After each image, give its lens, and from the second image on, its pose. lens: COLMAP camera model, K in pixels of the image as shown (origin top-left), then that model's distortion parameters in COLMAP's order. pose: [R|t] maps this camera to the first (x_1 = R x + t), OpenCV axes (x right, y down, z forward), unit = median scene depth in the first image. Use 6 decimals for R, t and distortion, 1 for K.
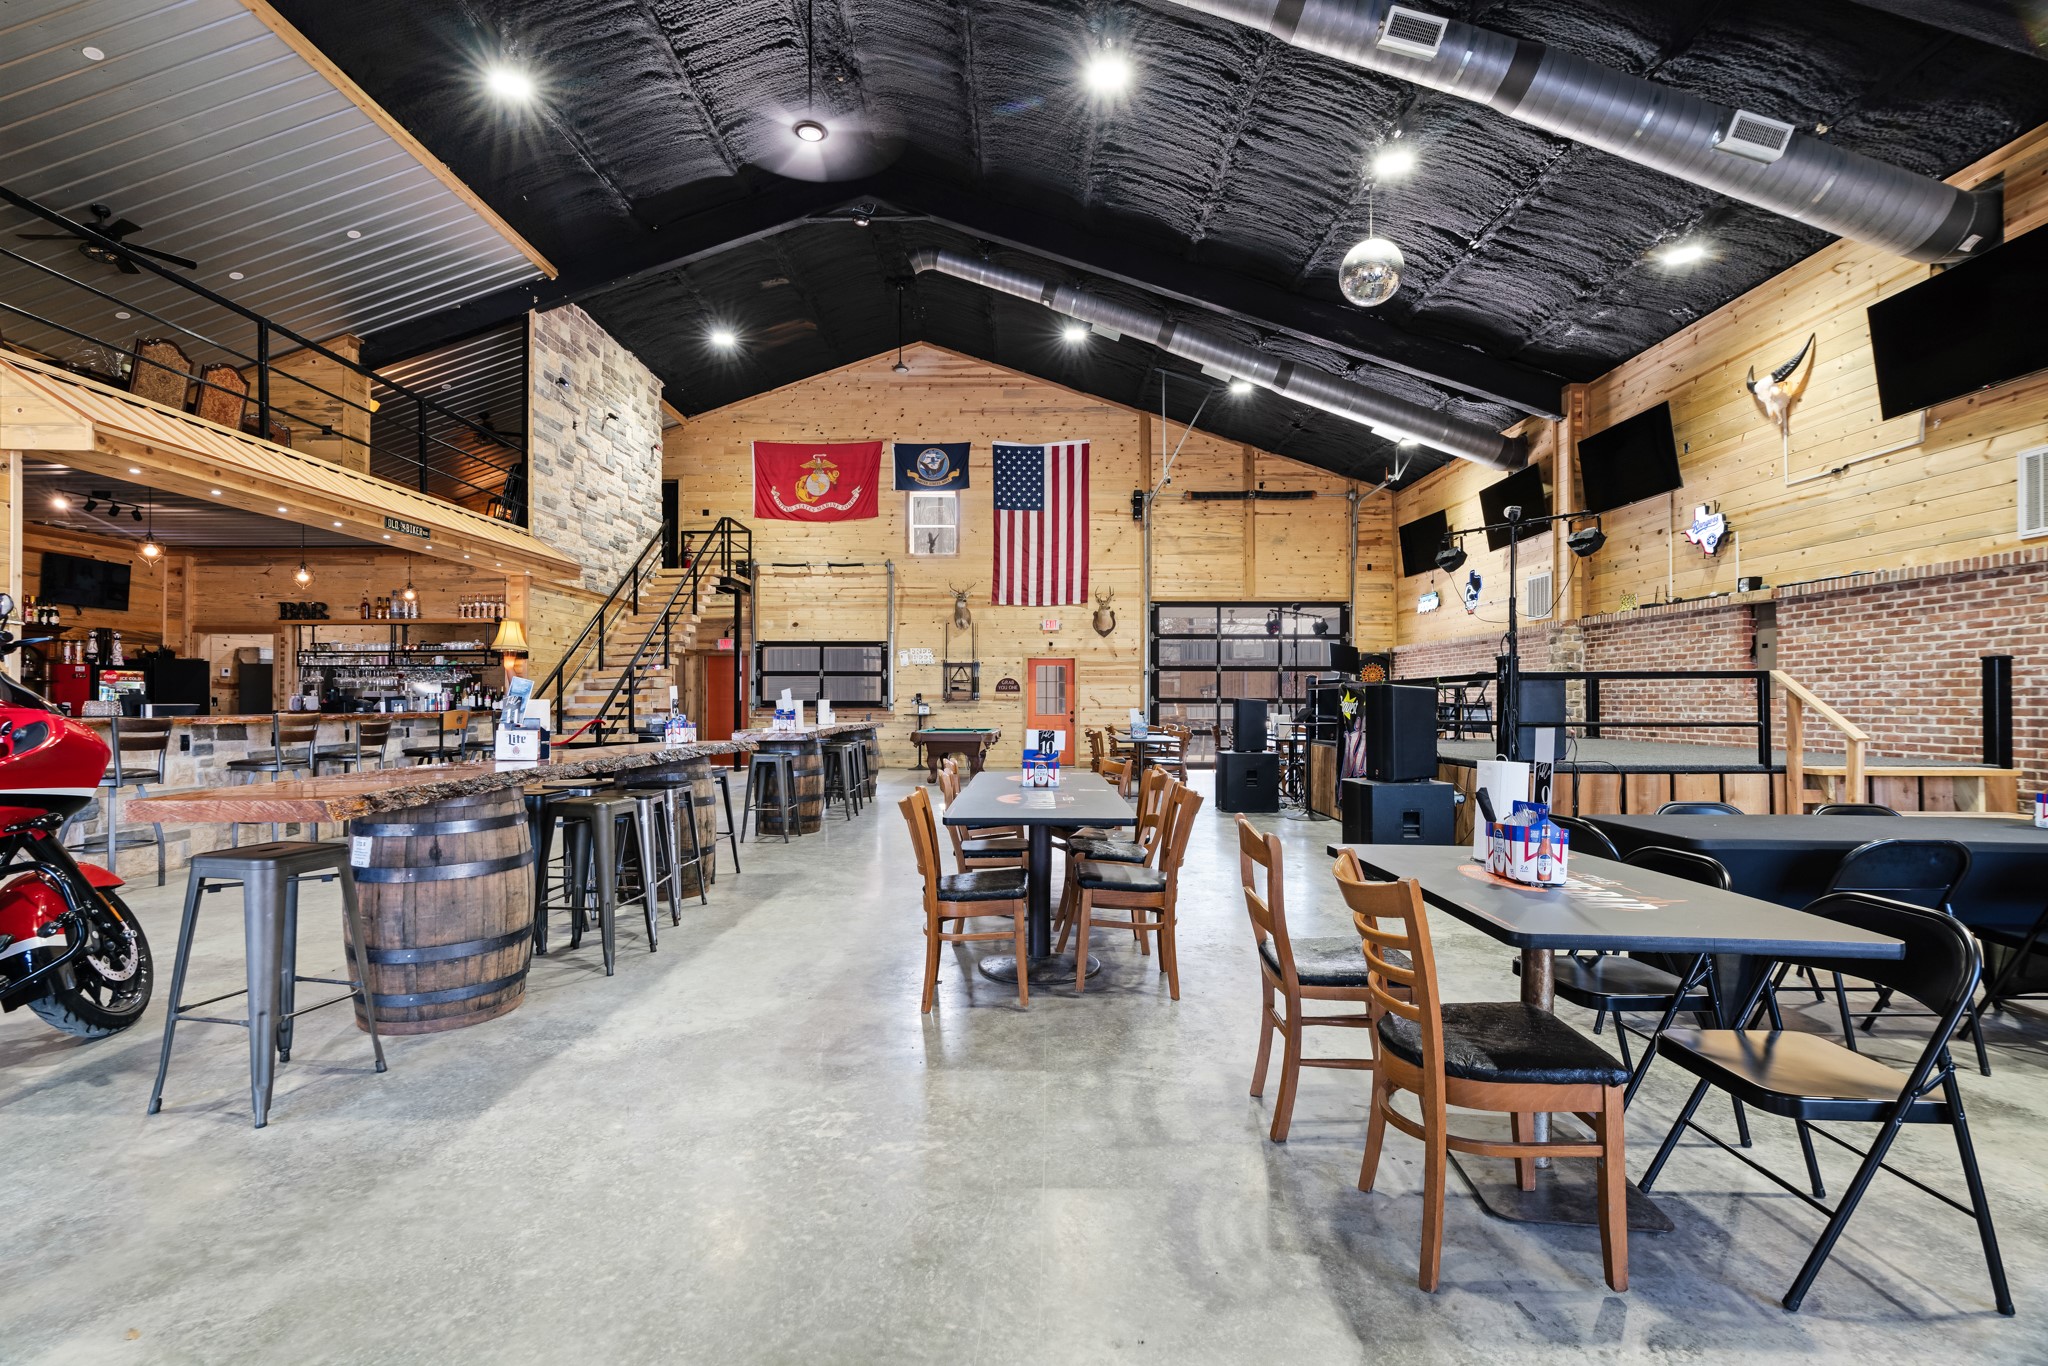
lens RADIAL K [[926.2, 0, 1021.6], [0, 926.2, 691.6], [0, 0, 1]] dist [-0.018926, 0.006311]
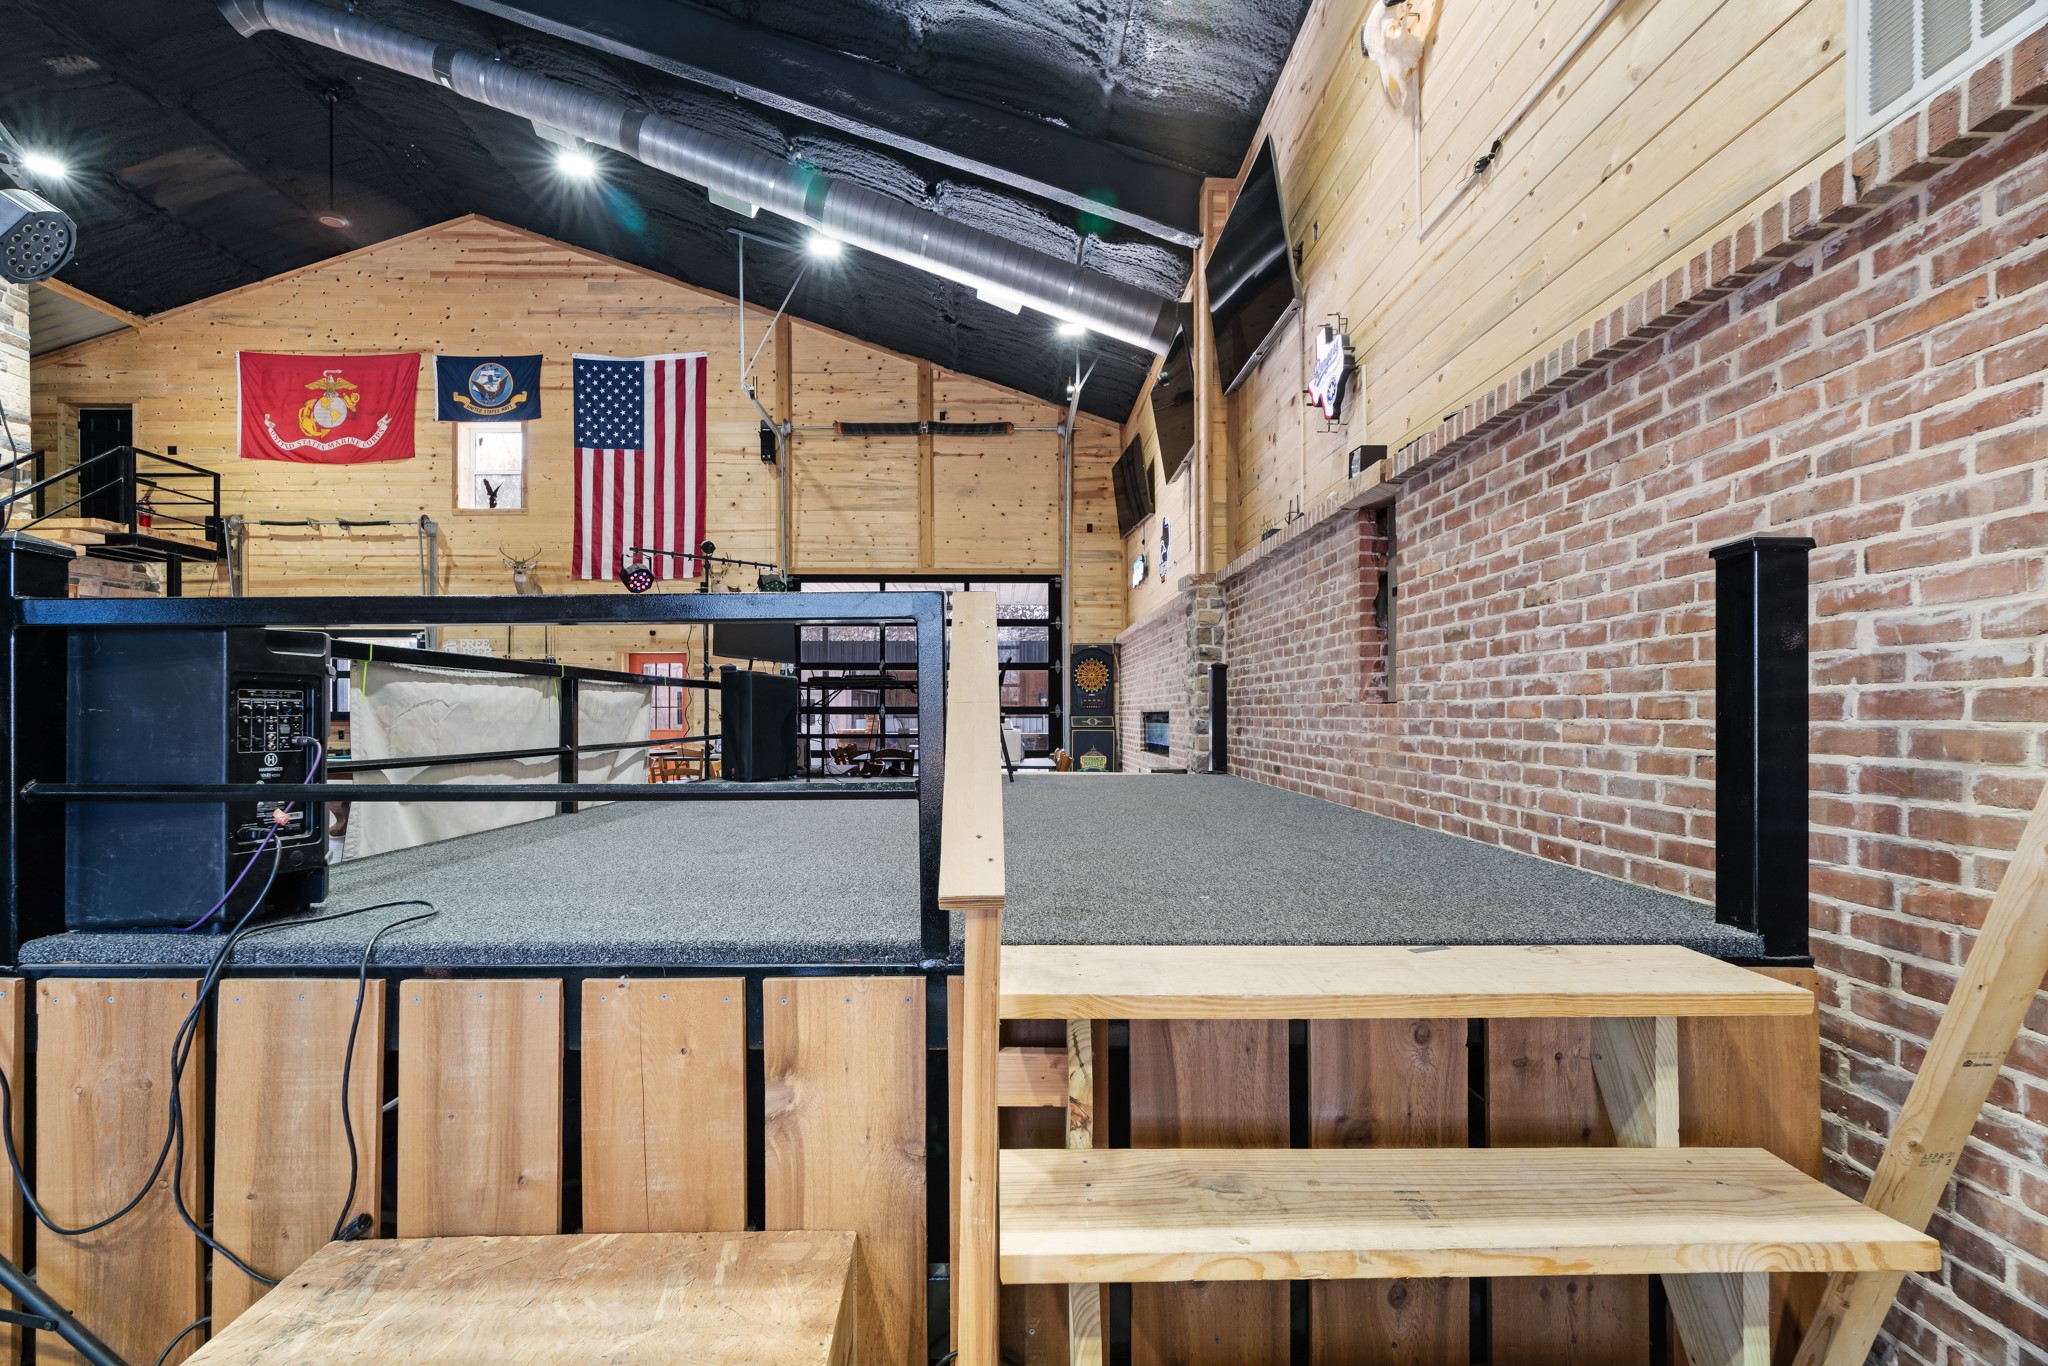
lens RADIAL K [[926.2, 0, 1030.7], [0, 926.2, 715.5], [0, 0, 1]] dist [-0.018926, 0.006311]
pose [[0.999197, -0.003548, 0.039921, 0.356500], [0.002933, 0.999876, 0.015456, 0.003892], [-0.039971, -0.015326, 0.999083, 0.311541]]
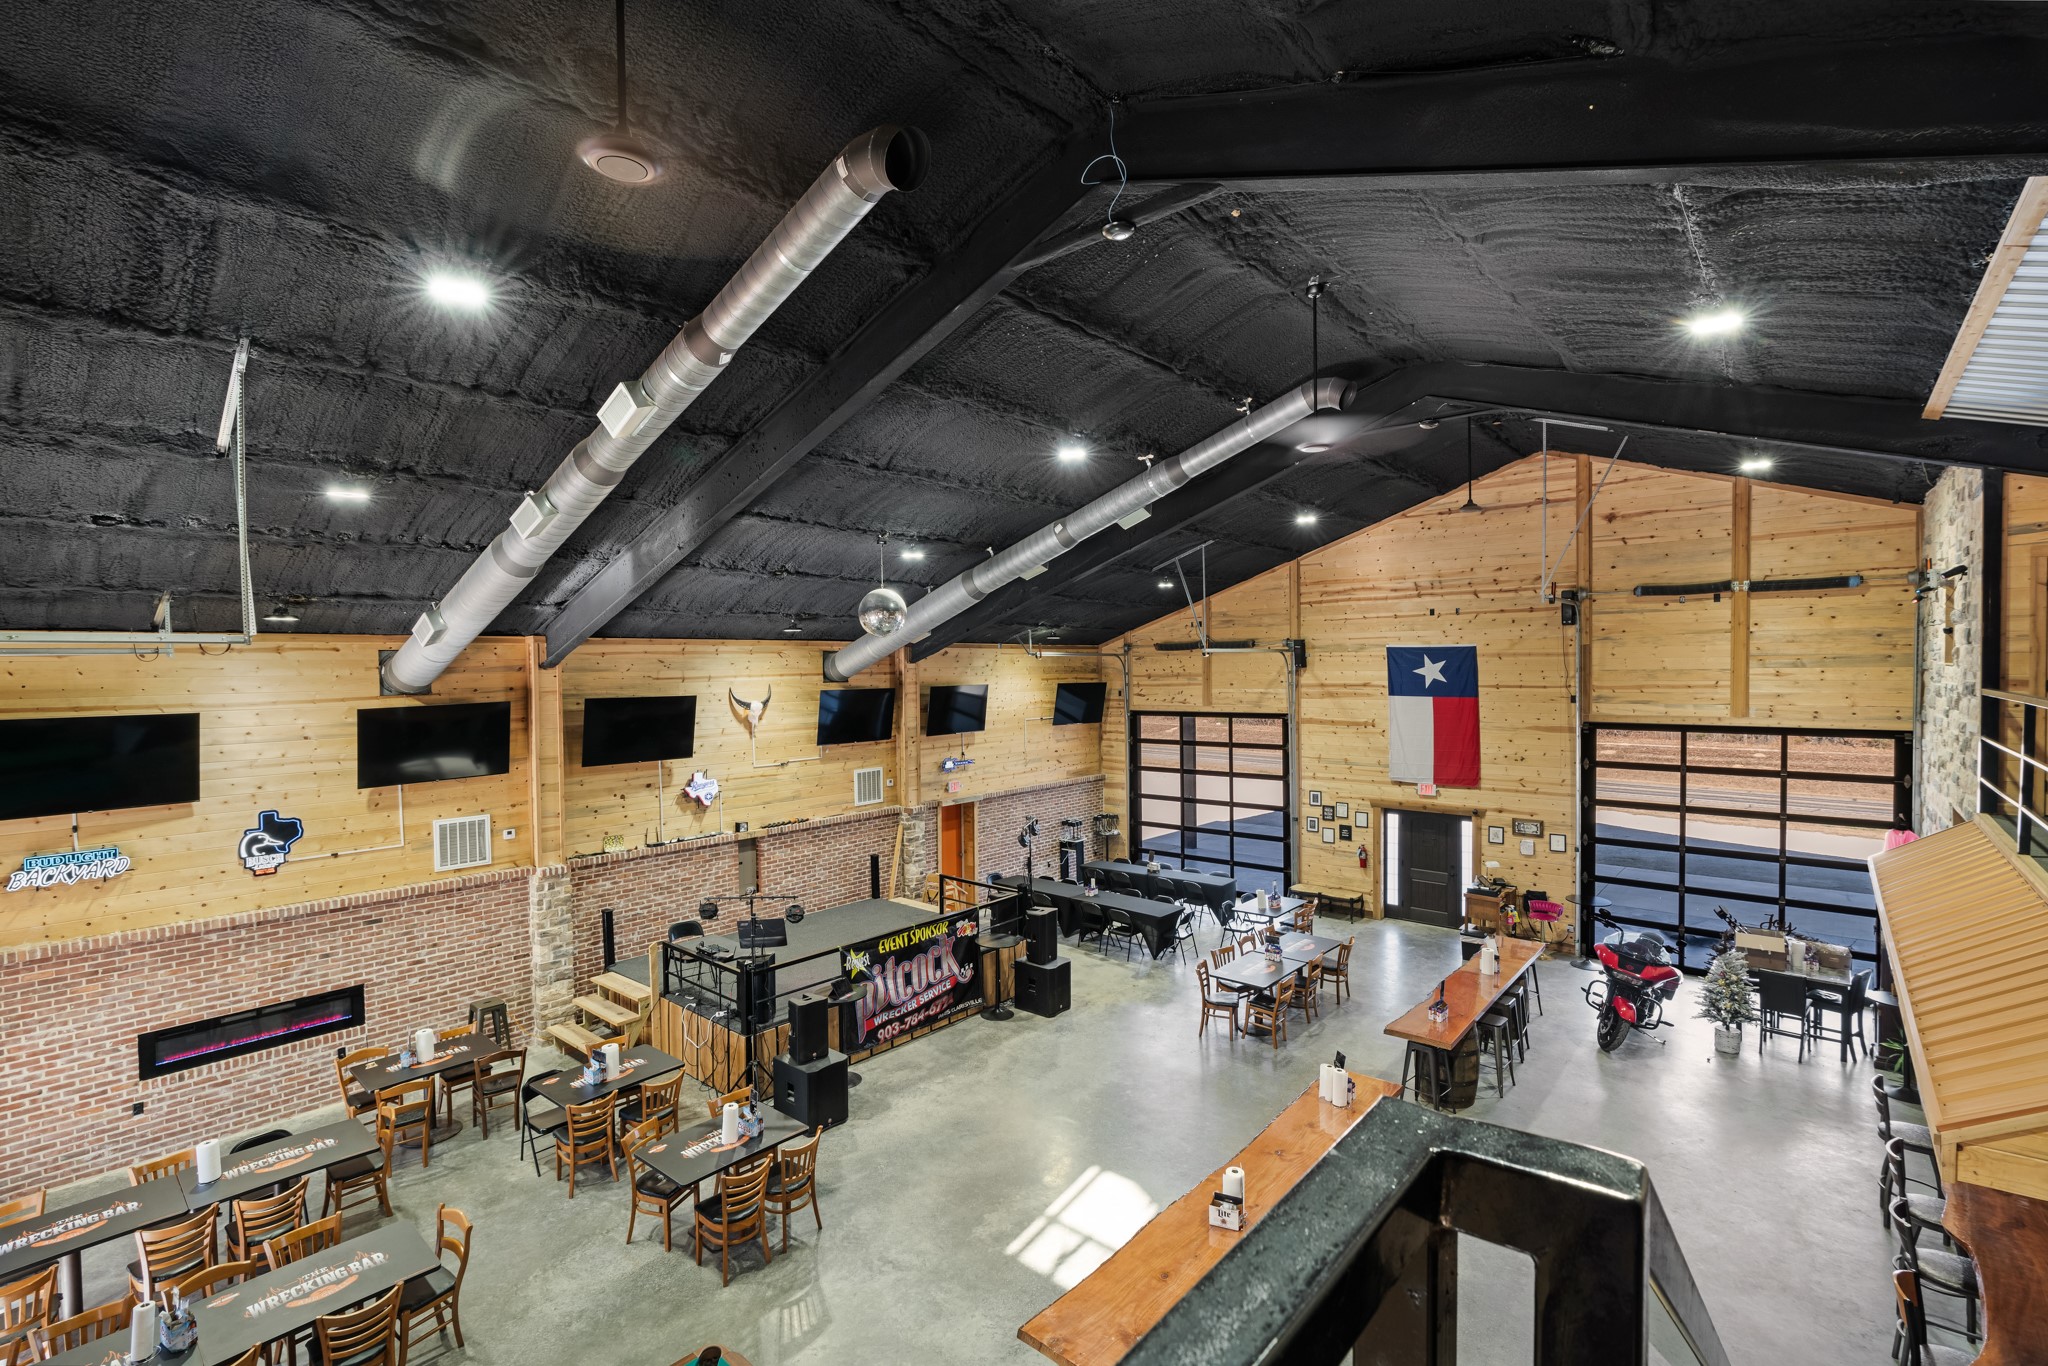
lens RADIAL K [[926.2, 0, 1000.2], [0, 926.2, 686.0], [0, 0, 1]] dist [-0.018926, 0.006311]
pose [[-0.758028, -0.007064, 0.652184, -0.353867], [0.003422, 0.999885, 0.014807, -0.228065], [-0.652214, 0.013456, -0.757916, 1.142154]]
